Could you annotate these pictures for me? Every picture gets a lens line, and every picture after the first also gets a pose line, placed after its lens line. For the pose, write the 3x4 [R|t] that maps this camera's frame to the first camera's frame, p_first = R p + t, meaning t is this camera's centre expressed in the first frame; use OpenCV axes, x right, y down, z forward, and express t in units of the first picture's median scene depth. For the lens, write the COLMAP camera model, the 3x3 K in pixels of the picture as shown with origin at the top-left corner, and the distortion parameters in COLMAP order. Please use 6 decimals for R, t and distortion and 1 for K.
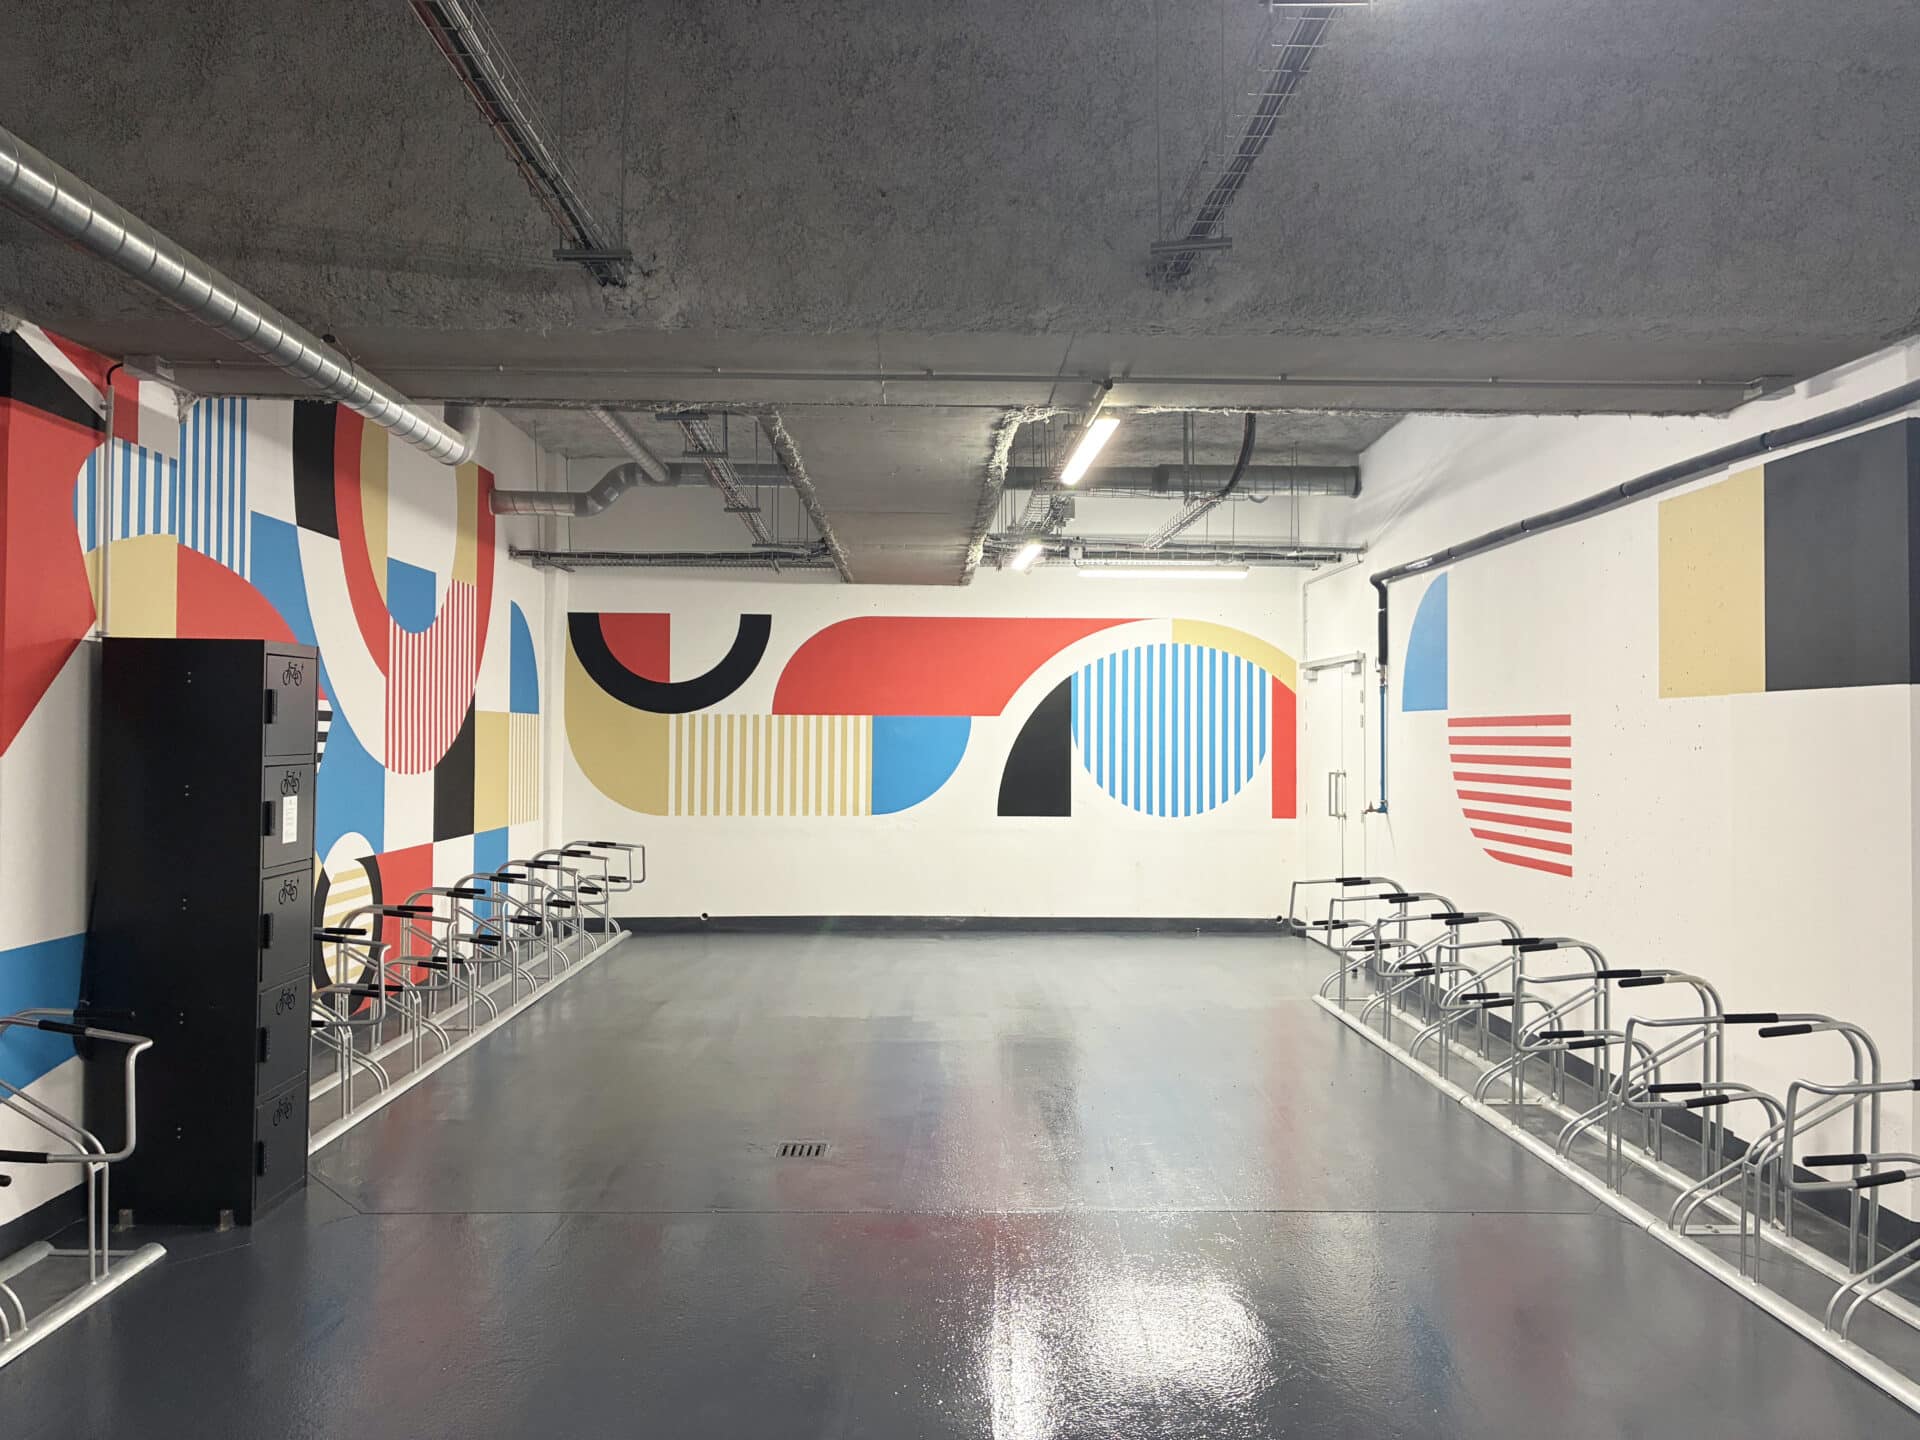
lens RADIAL K [[1441.0, 0, 960.1], [0, 1441.0, 723.5], [0, 0, 1]] dist [0.038773, -0.005533]
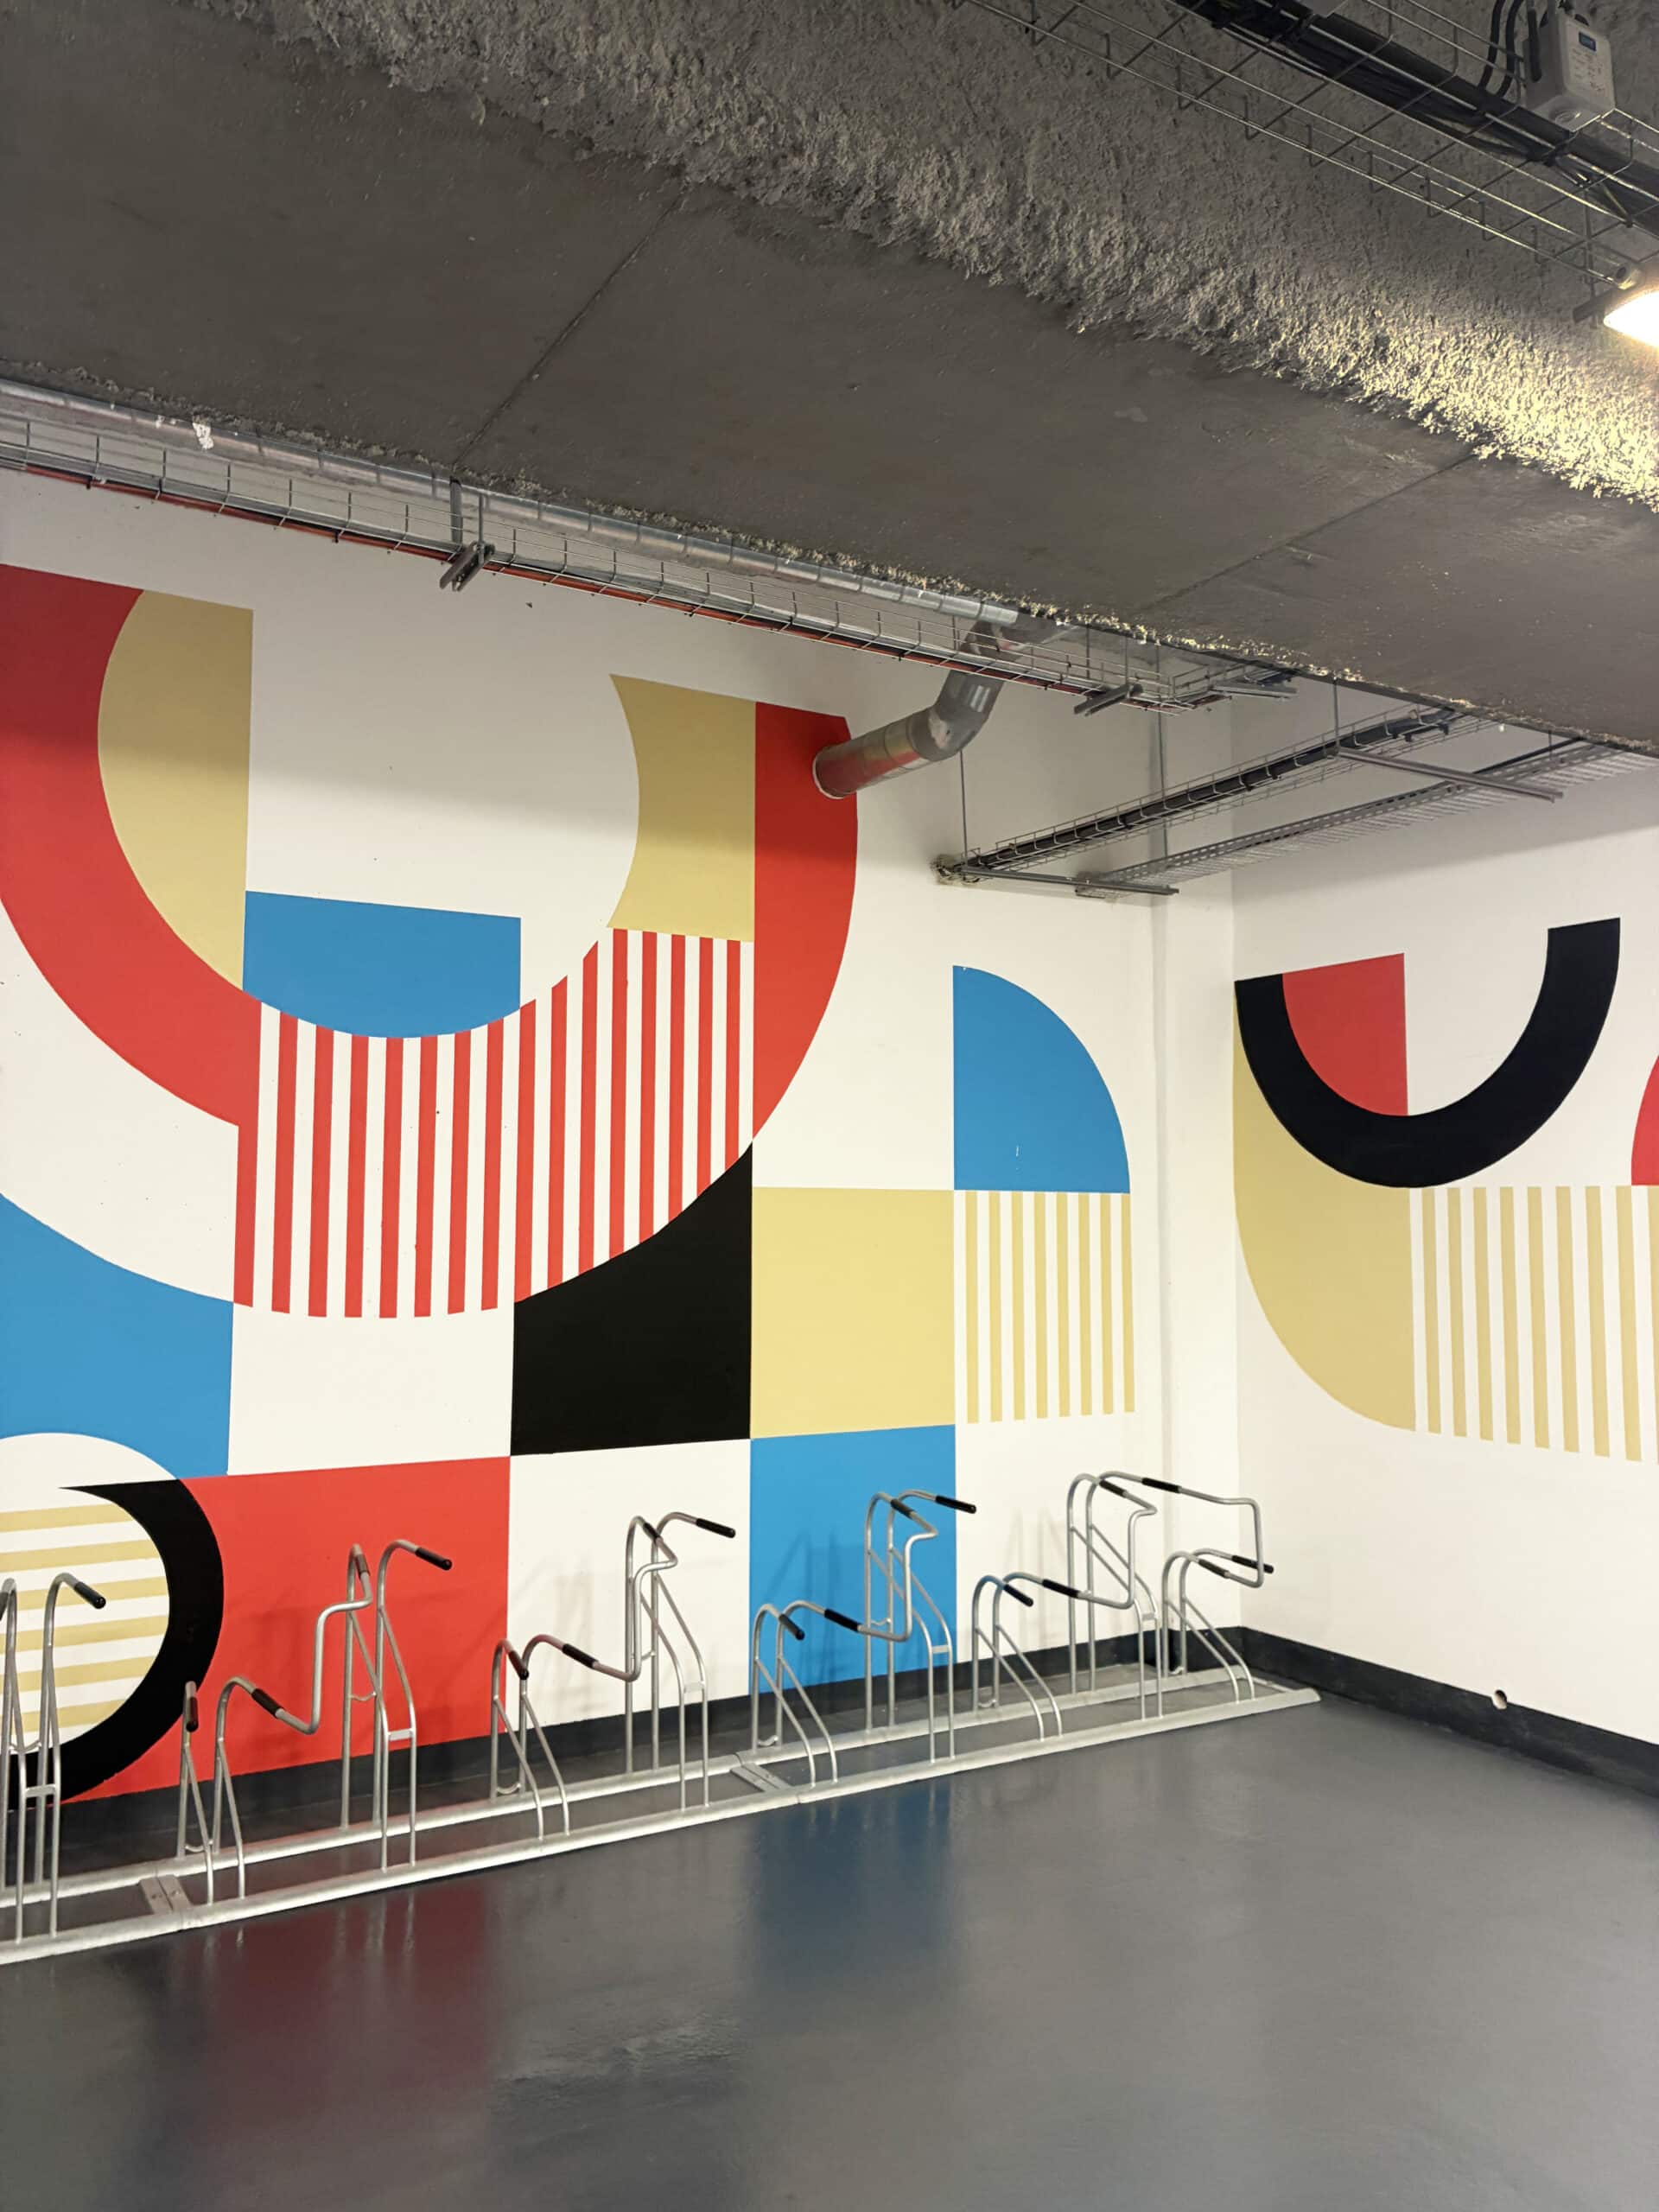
lens RADIAL K [[1660.2, 0, 836.4], [0, 1660.2, 1100.9], [0, 0, 1]] dist [0.038773, -0.005533]
pose [[0.481654, -0.062586, -0.874124, 0.148616], [0.005611, 0.997646, -0.068338, 0.000305], [0.876344, 0.028010, 0.480871, 0.615012]]
